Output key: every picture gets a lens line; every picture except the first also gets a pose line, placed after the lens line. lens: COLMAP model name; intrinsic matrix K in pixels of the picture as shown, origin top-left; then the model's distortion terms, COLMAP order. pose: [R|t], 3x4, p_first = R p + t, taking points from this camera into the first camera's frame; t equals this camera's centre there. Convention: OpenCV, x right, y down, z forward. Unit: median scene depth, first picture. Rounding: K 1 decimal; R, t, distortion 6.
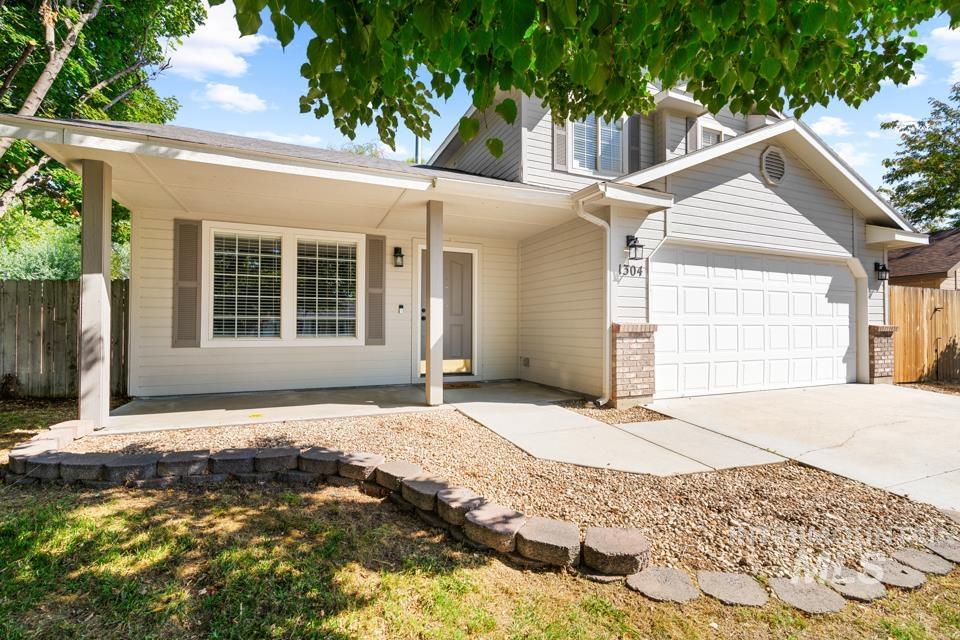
lens RADIAL K [[424.4, 0, 512.5], [0, 424.4, 322.9], [0, 0, 1]] dist [0.001388, 0.000230]
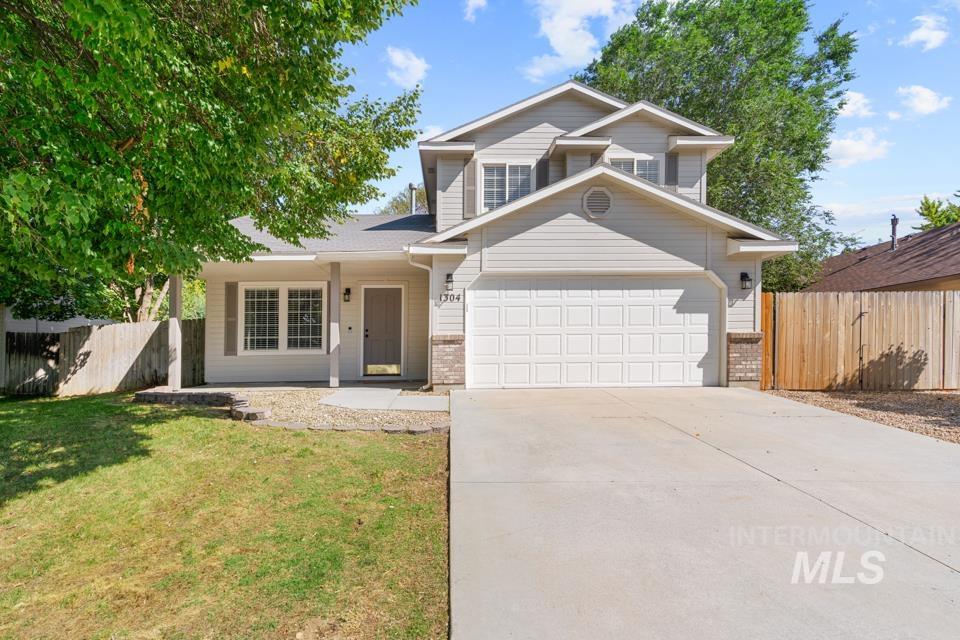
lens RADIAL K [[472.0, 0, 477.9], [0, 472.0, 351.3], [0, 0, 1]] dist [-0.000181, 0.000315]
pose [[0.929374, -0.013461, -0.368893, 0.807795], [0.014951, 0.999888, 0.001181, 0.048864], [0.368836, -0.006613, 0.929471, -0.387726]]
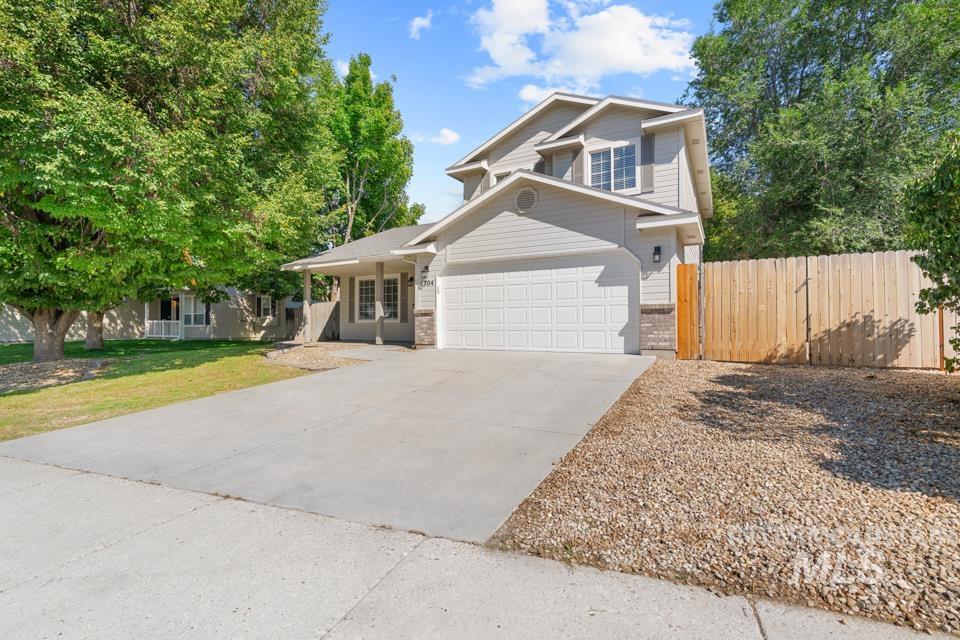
lens RADIAL K [[429.8, 0, 480.7], [0, 429.8, 324.0], [0, 0, 1]] dist [-0.002240, 0.000159]
pose [[0.627373, -0.007320, -0.778685, 1.714516], [0.016393, 0.999858, 0.003809, 0.057101], [0.778546, -0.015154, 0.627404, -0.075048]]
